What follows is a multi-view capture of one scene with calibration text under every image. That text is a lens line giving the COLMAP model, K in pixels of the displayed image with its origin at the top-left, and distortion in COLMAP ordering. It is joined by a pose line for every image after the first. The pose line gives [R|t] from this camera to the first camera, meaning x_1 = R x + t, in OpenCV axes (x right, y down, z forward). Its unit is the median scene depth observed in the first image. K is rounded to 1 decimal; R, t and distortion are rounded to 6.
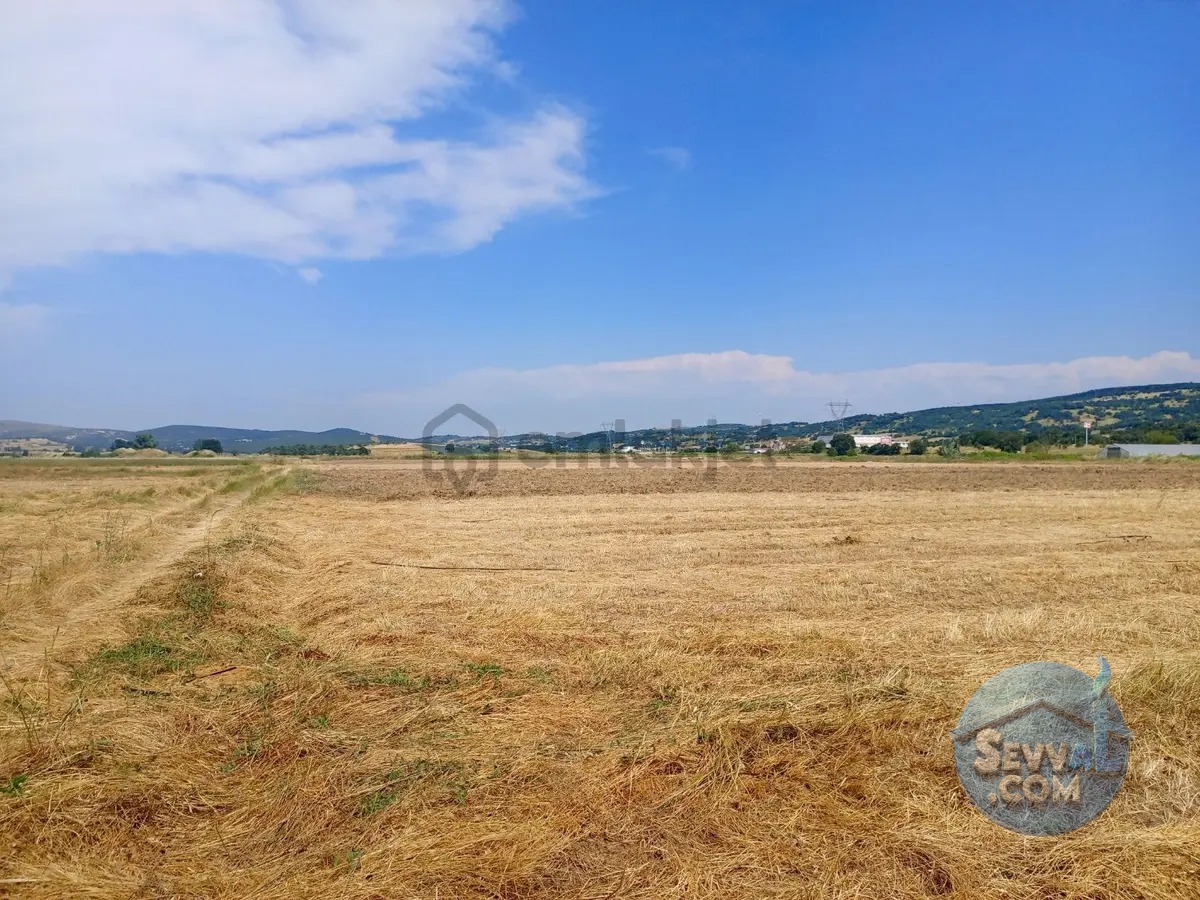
lens RADIAL K [[862.4, 0, 596.4], [0, 862.4, 458.7], [0, 0, 1]] dist [-0.001501, 0.012366]
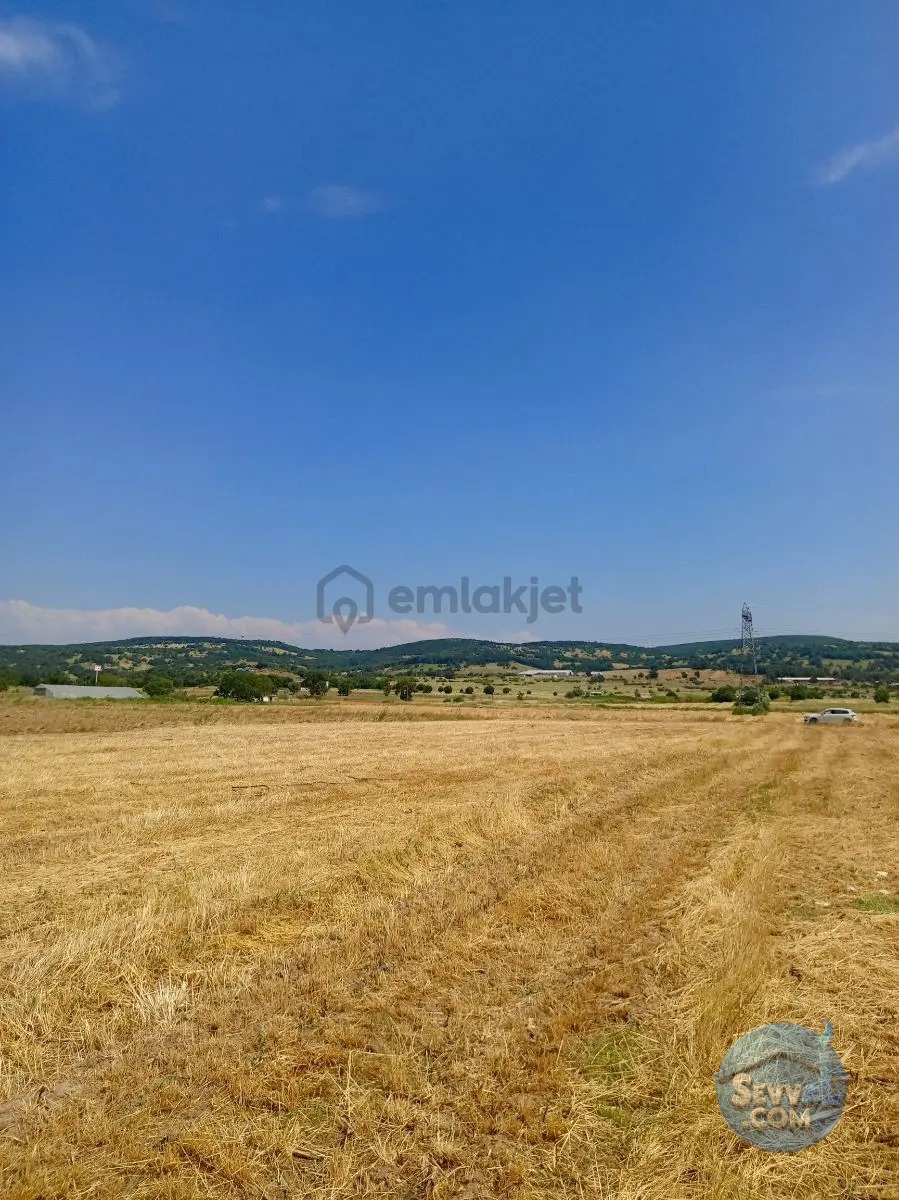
lens RADIAL K [[862.4, 0, 448.2], [0, 862.4, 601.4], [0, 0, 1]] dist [-0.001501, 0.012366]
pose [[0.652064, 0.100497, 0.751473, 0.475216], [-0.013723, 0.992578, -0.120834, 0.000966], [-0.758039, 0.068479, 0.648604, 0.142204]]
